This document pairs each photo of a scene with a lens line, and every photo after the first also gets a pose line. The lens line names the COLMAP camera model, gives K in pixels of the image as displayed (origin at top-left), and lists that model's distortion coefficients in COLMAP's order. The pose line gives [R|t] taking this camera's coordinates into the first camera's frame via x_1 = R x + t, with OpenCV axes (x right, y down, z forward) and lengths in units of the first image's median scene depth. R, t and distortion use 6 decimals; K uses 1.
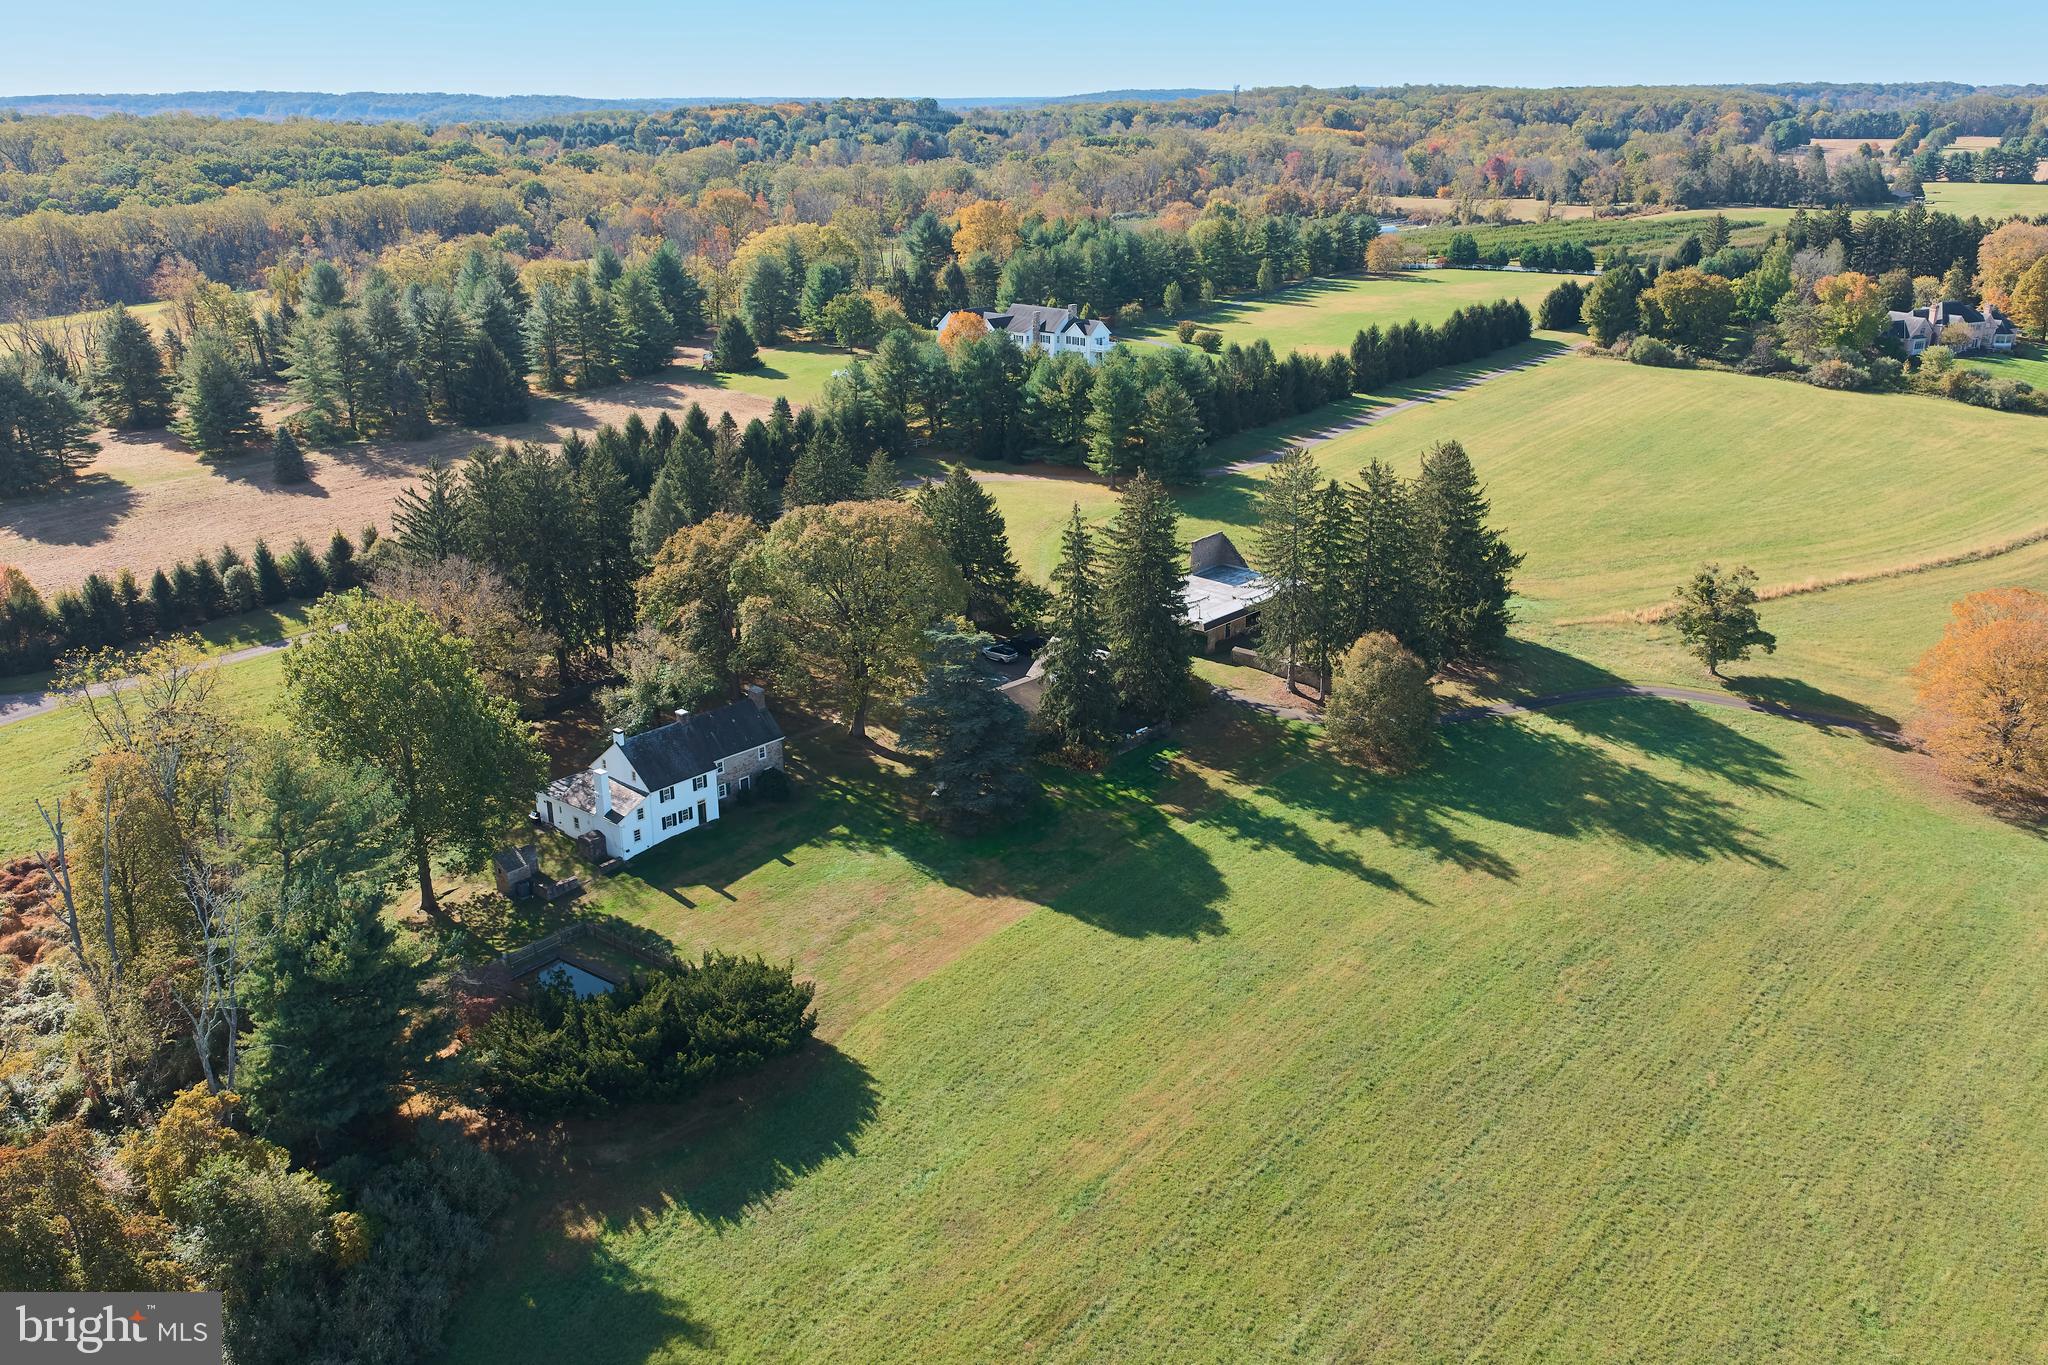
lens RADIAL K [[1663.3, 0, 1025.6], [0, 1663.3, 714.9], [0, 0, 1]] dist [-0.060118, -0.008803]
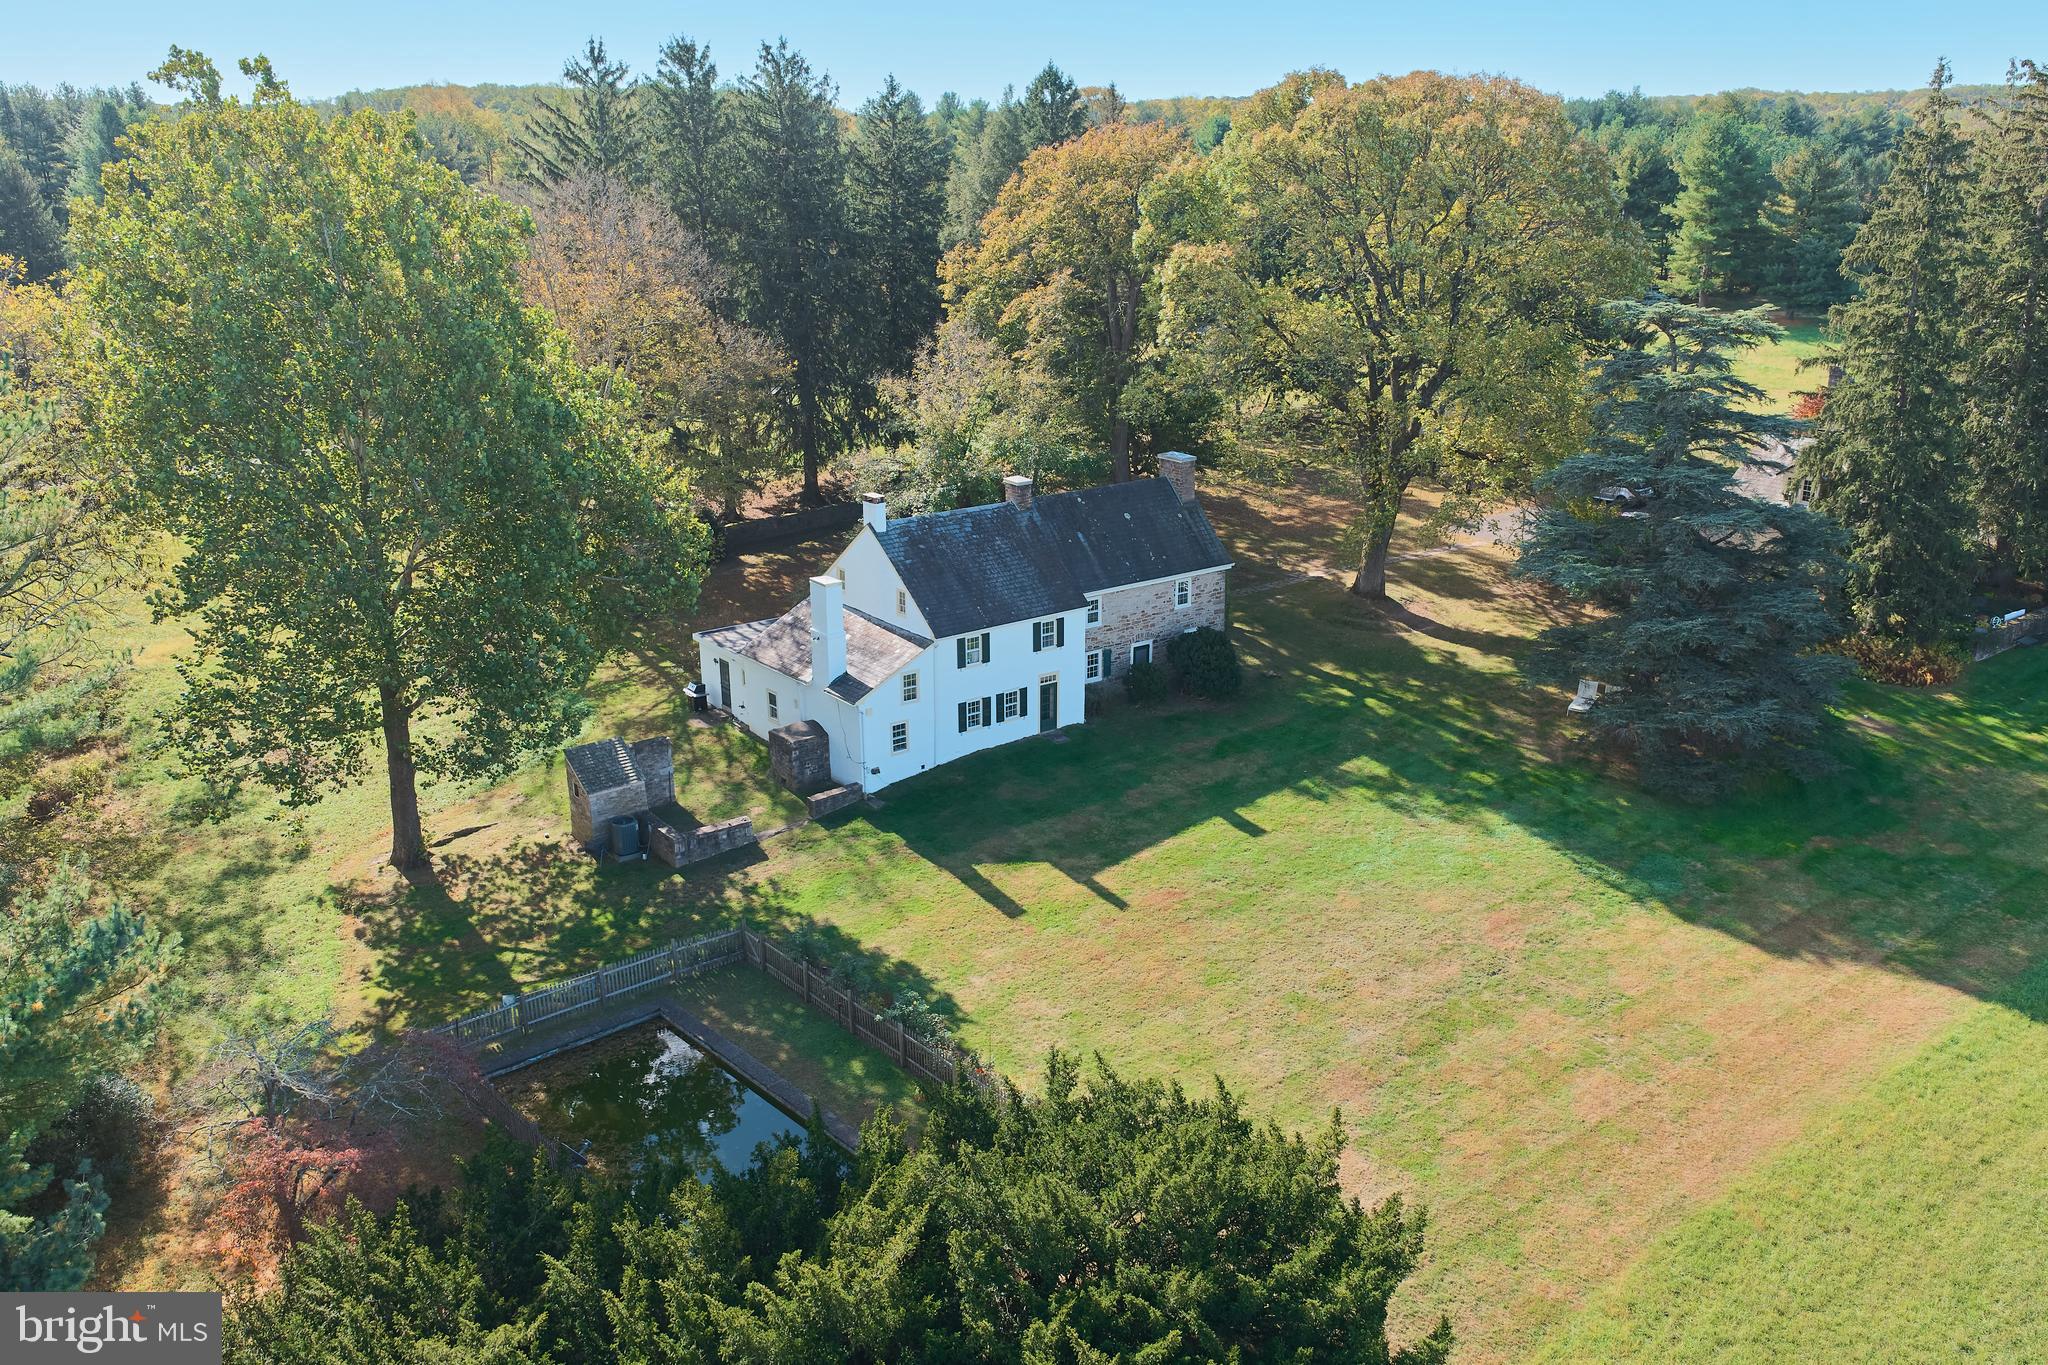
lens RADIAL K [[1701.6, 0, 1022.5], [0, 1701.6, 695.6], [0, 0, 1]] dist [0.020287, -0.015573]
pose [[0.980144, 0.067971, -0.186271, -0.121014], [-0.073114, 0.997105, -0.020873, 0.068655], [0.184313, 0.034078, 0.982277, 0.569802]]
